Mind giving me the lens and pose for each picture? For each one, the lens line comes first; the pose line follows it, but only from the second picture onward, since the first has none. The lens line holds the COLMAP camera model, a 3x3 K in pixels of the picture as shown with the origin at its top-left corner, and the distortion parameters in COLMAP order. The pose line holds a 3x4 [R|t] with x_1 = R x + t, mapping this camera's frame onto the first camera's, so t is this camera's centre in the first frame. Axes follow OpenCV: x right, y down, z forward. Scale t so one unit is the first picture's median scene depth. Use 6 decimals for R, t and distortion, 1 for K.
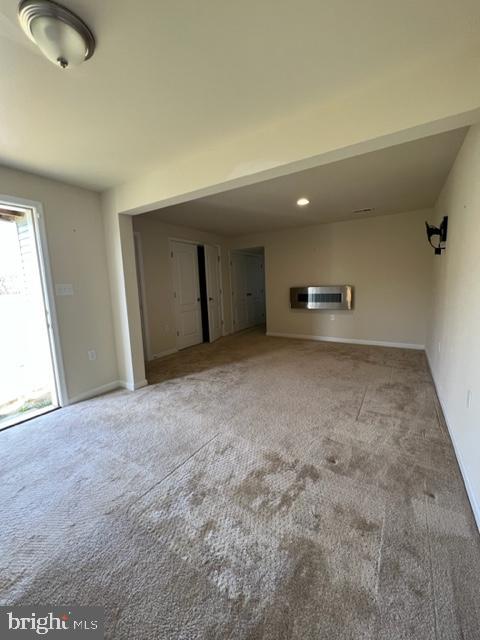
lens RADIAL K [[255.5, 0, 240.6], [0, 255.5, 320.1], [0, 0, 1]] dist [-0.004540, 0.000837]
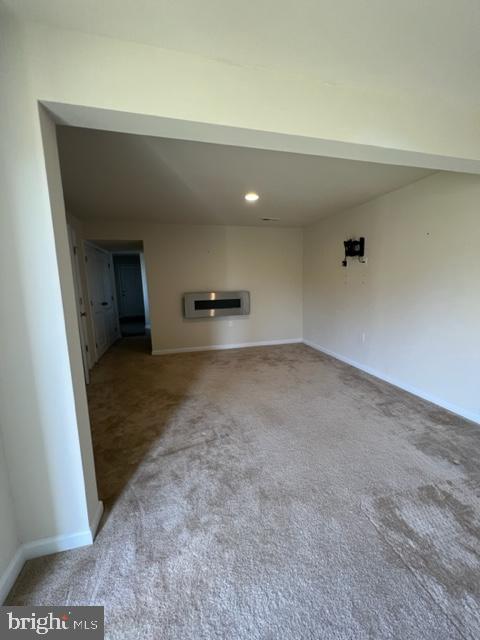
lens RADIAL K [[255.5, 0, 240.5], [0, 255.5, 318.7], [0, 0, 1]] dist [-0.004540, 0.000837]
pose [[0.679652, -0.087362, 0.728313, -0.458570], [0.103269, 0.994390, 0.022909, -0.068598], [-0.726229, 0.059642, 0.684861, 0.443614]]
